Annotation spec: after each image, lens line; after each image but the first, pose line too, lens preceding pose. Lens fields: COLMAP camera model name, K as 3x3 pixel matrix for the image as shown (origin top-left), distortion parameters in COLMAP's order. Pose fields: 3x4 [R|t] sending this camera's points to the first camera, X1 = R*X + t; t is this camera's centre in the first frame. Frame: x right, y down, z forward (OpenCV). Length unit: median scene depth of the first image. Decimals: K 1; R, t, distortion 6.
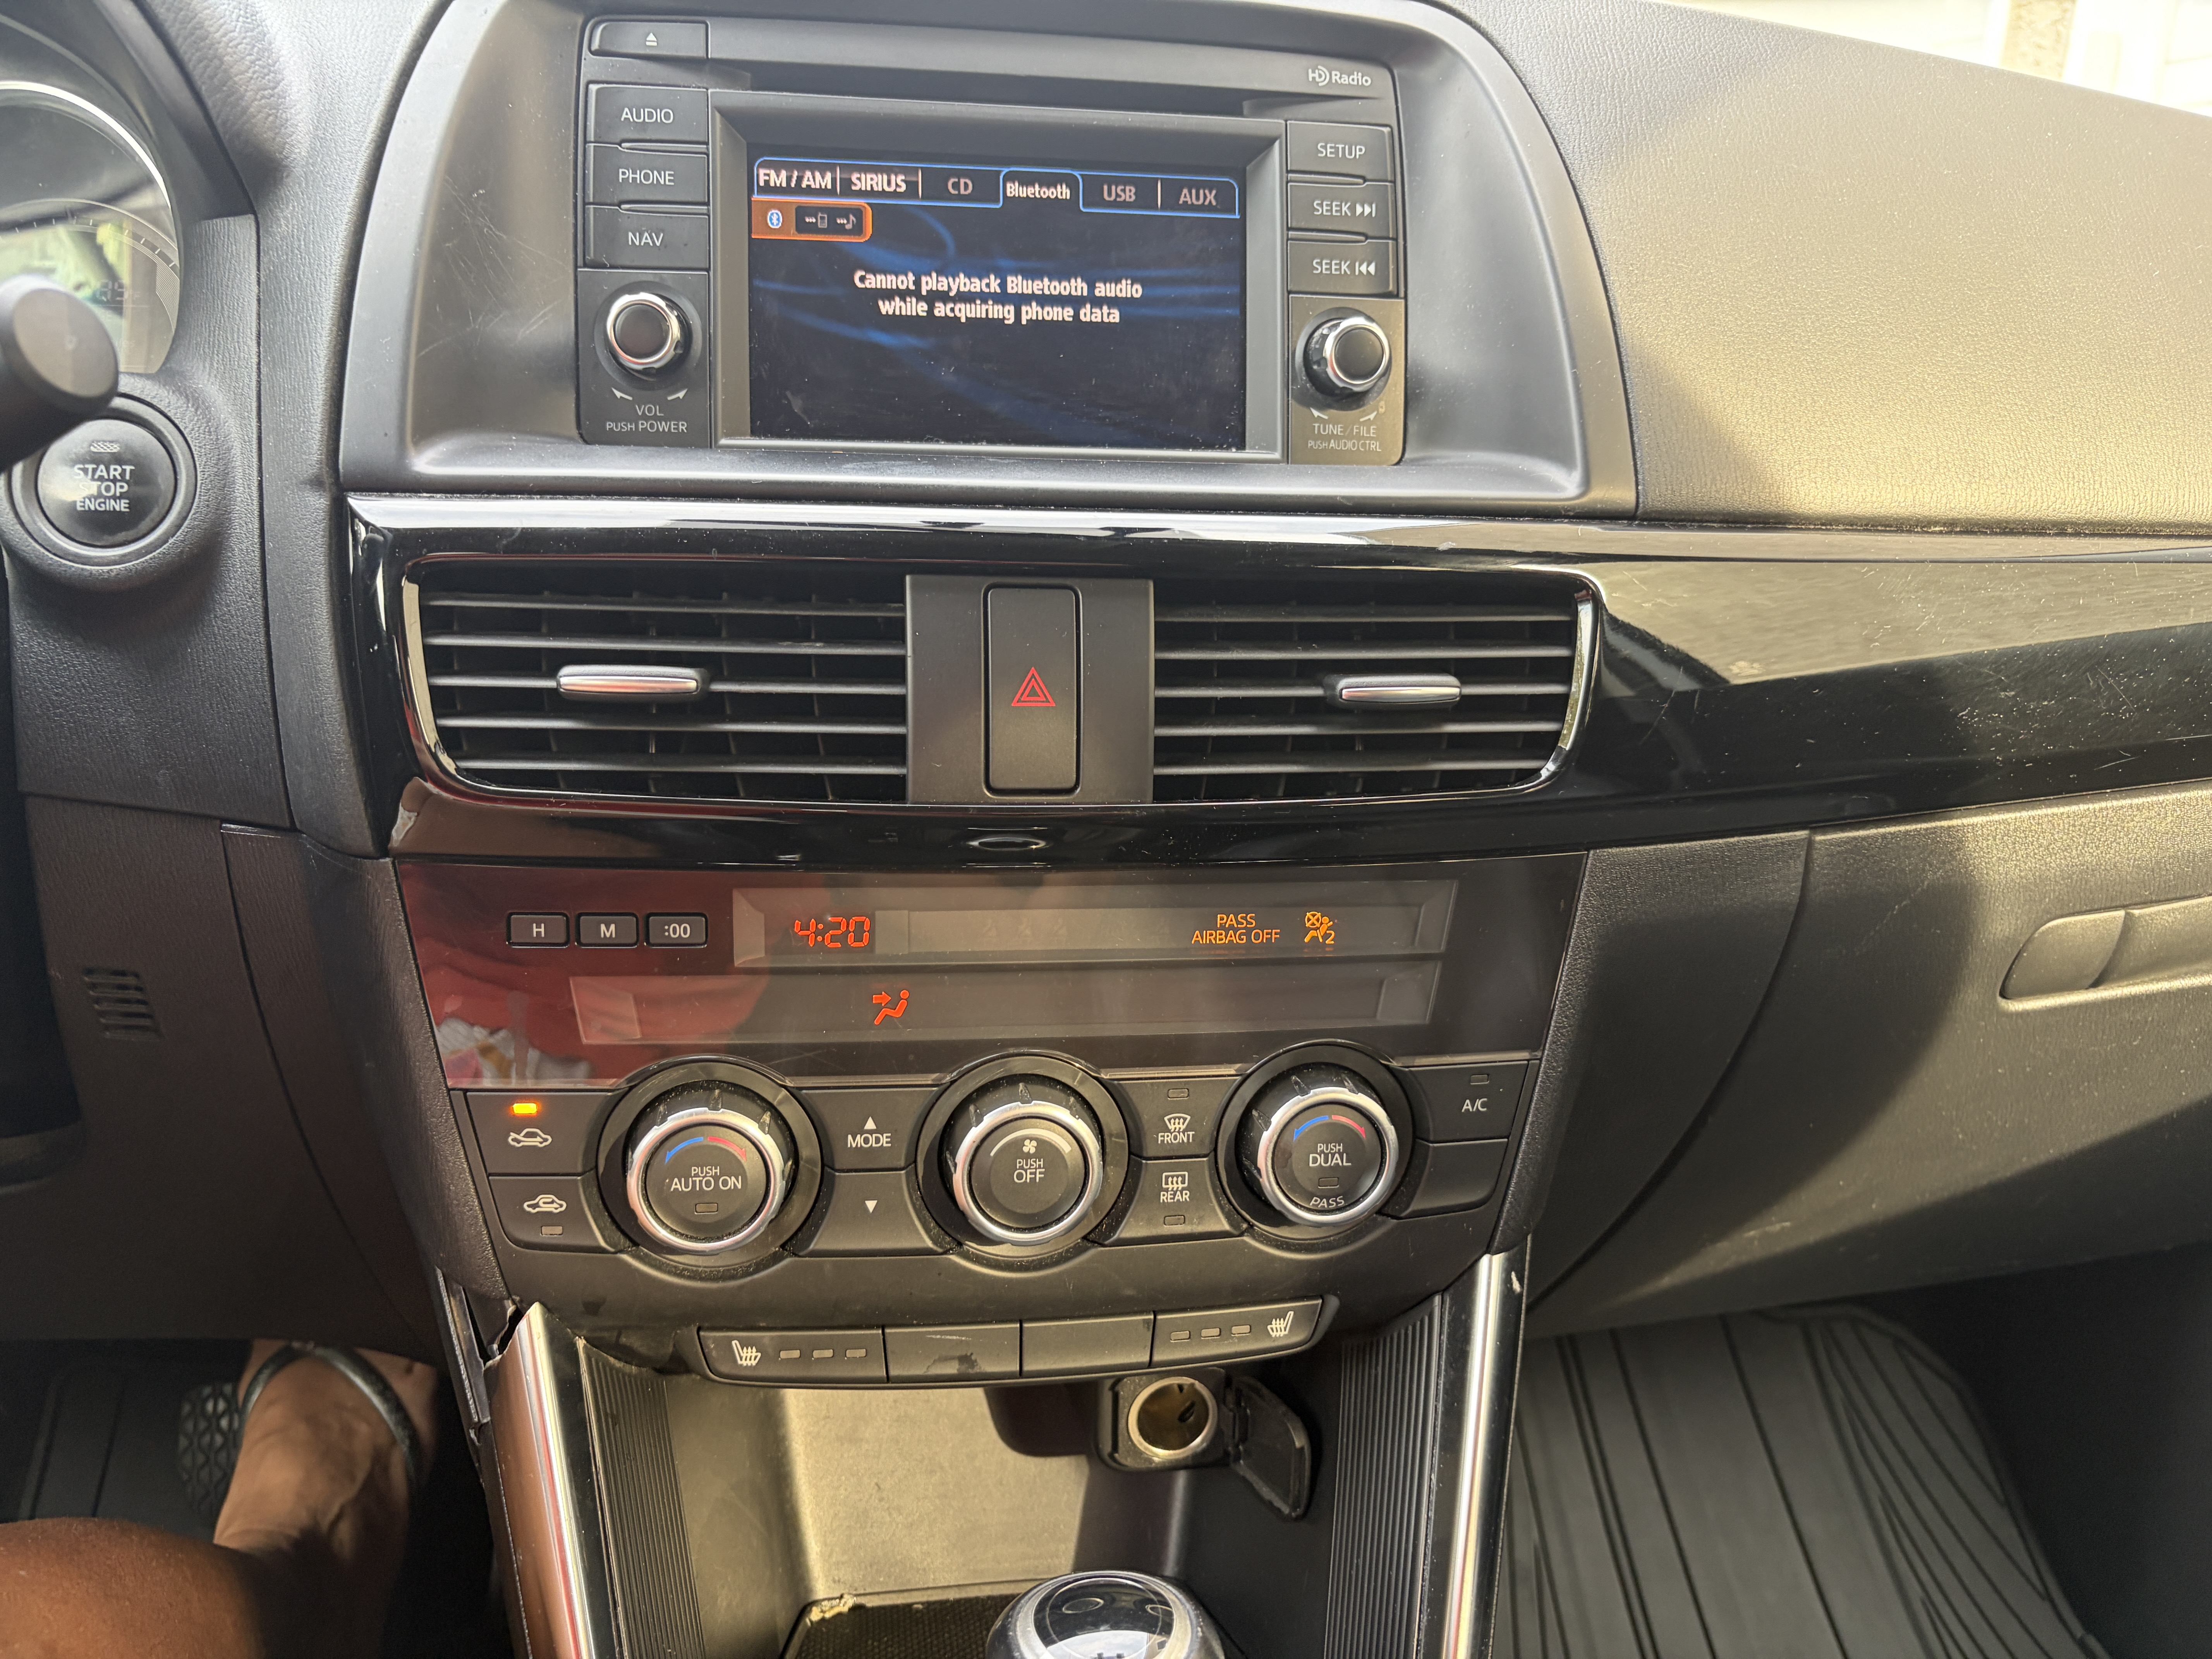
lens RADIAL K [[1644.0, 0, 1106.0], [0, 1644.0, 829.5], [0, 0, 1]] dist [0.000428, 0.083895]
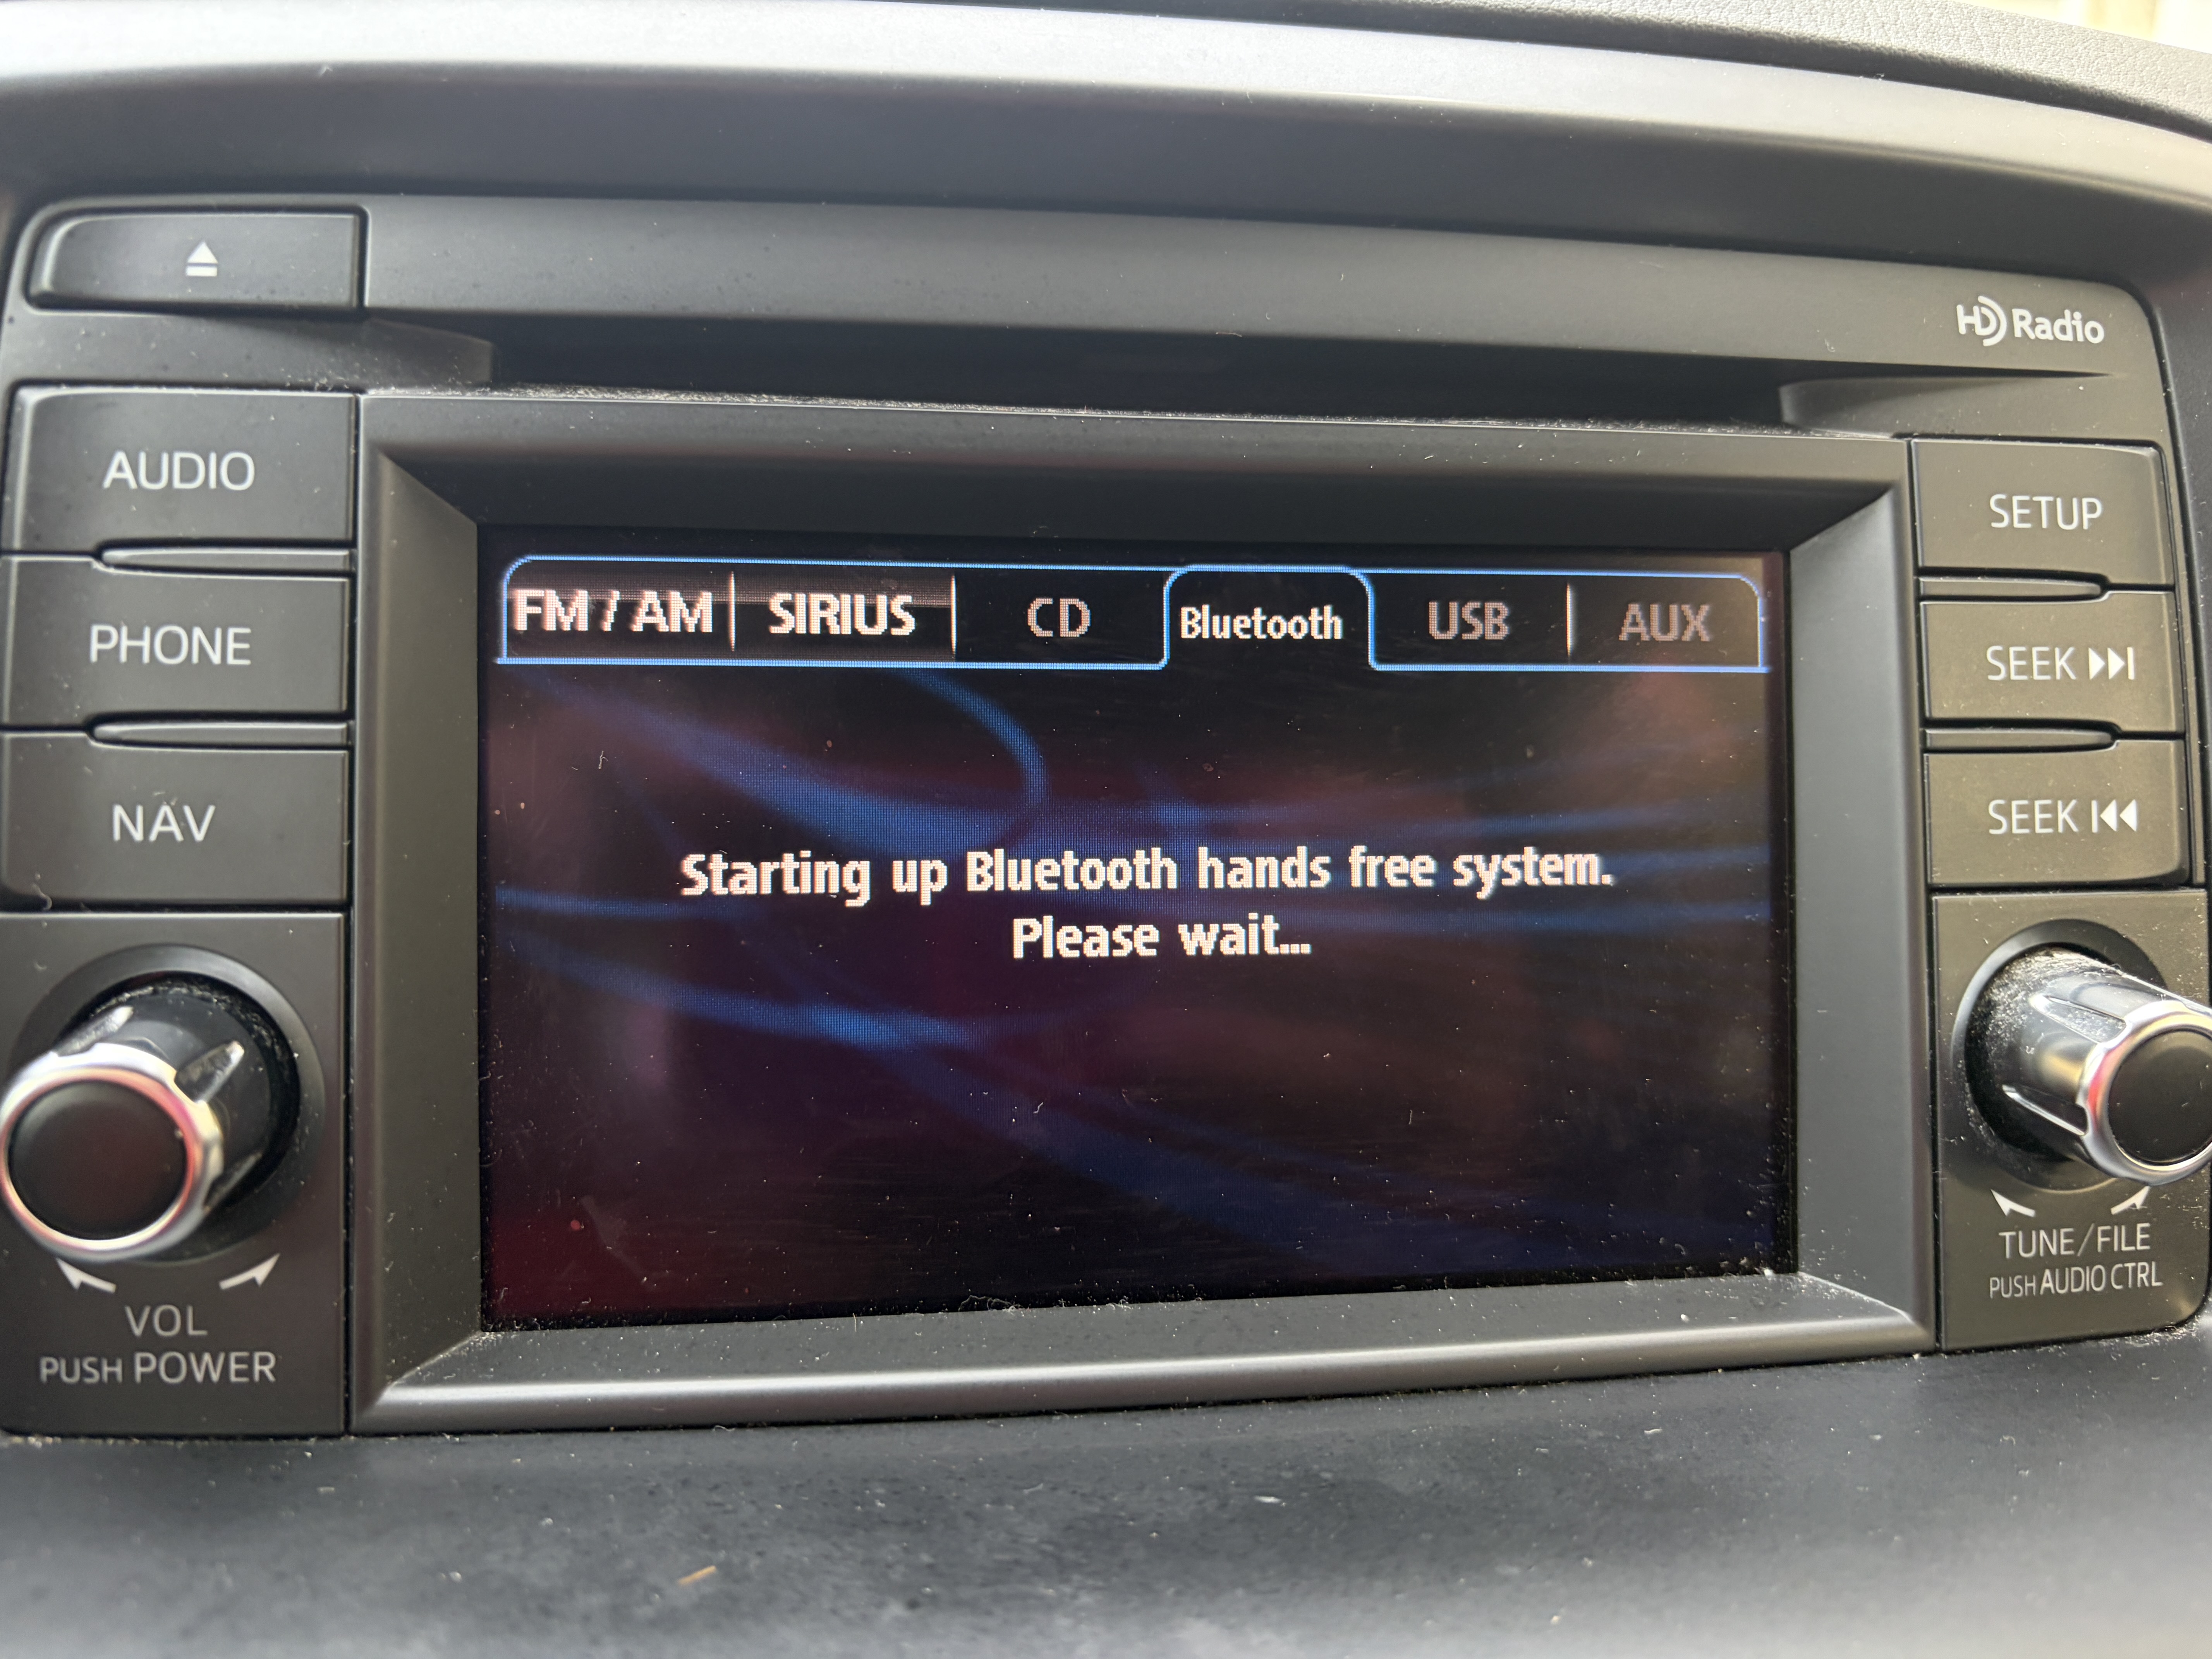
lens RADIAL K [[1860.8, 0, 1106.0], [0, 1860.8, 829.5], [0, 0, 1]] dist [0.104578, -0.222134]
pose [[0.999664, -0.004674, 0.025513, -0.089499], [0.005923, 0.998777, -0.049087, -0.323326], [-0.025253, 0.049222, 0.998469, 0.580680]]
